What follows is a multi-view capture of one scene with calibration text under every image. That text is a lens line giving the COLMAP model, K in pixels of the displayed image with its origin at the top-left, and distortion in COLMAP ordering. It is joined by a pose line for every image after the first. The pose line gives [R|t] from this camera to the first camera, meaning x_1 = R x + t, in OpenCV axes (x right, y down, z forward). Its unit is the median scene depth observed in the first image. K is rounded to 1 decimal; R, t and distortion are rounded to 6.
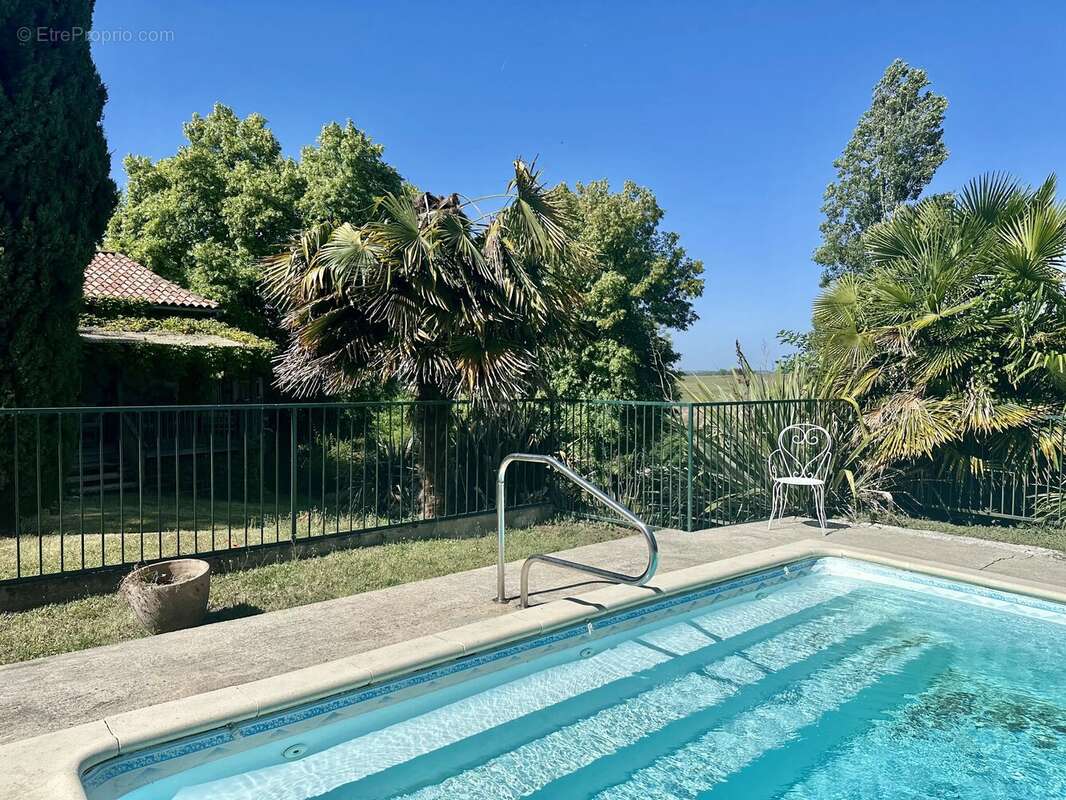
lens RADIAL K [[755.3, 0, 525.4], [0, 755.3, 401.2], [0, 0, 1]] dist [0.222764, -0.426949]
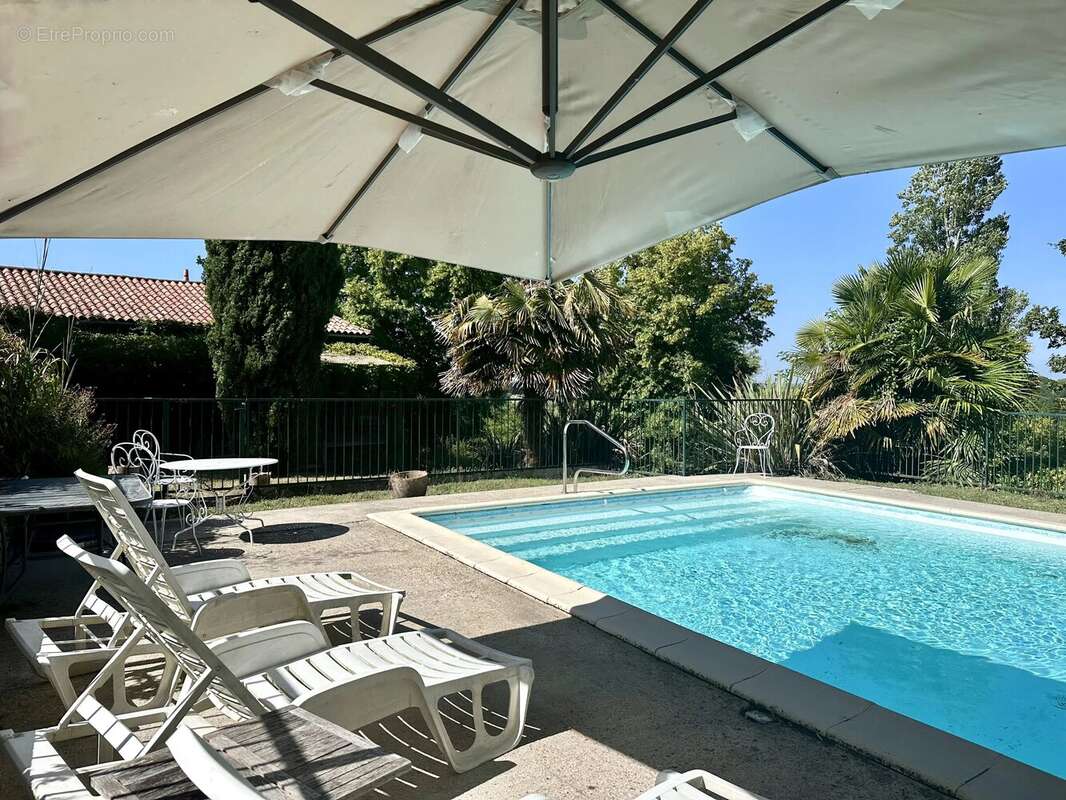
lens RADIAL K [[755.3, 0, 525.4], [0, 755.3, 401.2], [0, 0, 1]] dist [0.222764, -0.426949]
pose [[0.991545, 0.002477, -0.129743, 0.074515], [-0.004635, 0.999856, -0.016327, 0.029780], [0.129684, 0.016791, 0.991413, -0.616271]]
